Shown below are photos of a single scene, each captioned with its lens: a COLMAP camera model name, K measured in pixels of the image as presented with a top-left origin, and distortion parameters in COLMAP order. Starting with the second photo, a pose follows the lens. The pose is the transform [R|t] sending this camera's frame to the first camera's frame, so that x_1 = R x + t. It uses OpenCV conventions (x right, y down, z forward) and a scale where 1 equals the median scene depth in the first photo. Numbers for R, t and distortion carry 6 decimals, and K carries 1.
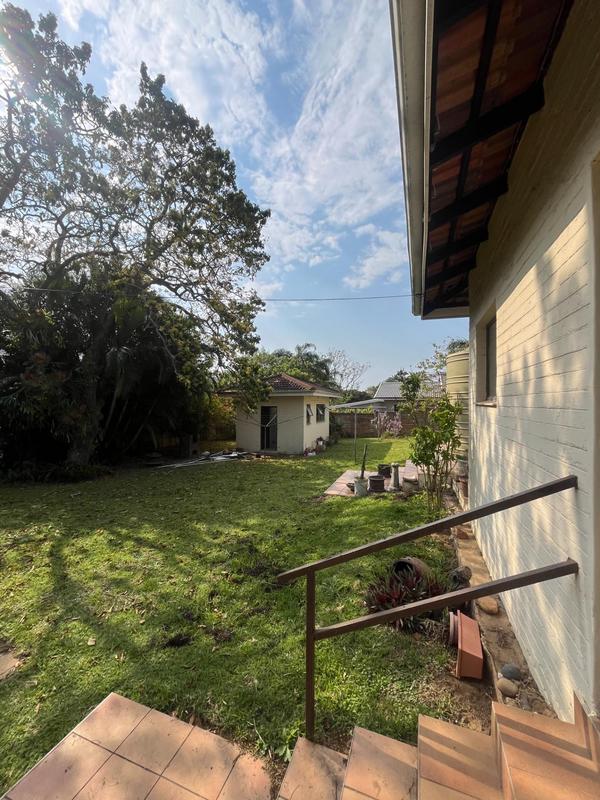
lens RADIAL K [[328.0, 0, 297.2], [0, 328.0, 400.6], [0, 0, 1]] dist [-0.001366, 0.000677]
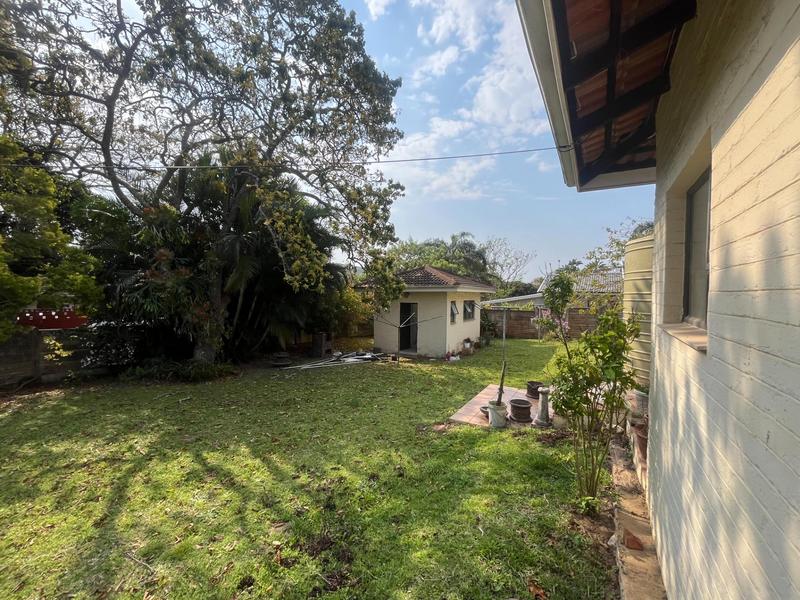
lens RADIAL K [[328.0, 0, 402.2], [0, 328.0, 297.5], [0, 0, 1]] dist [-0.001366, 0.000677]
pose [[0.982356, 0.009661, -0.186771, 0.083308], [-0.005420, 0.999716, 0.023205, -0.023547], [0.186943, -0.021783, 0.982129, 0.144219]]
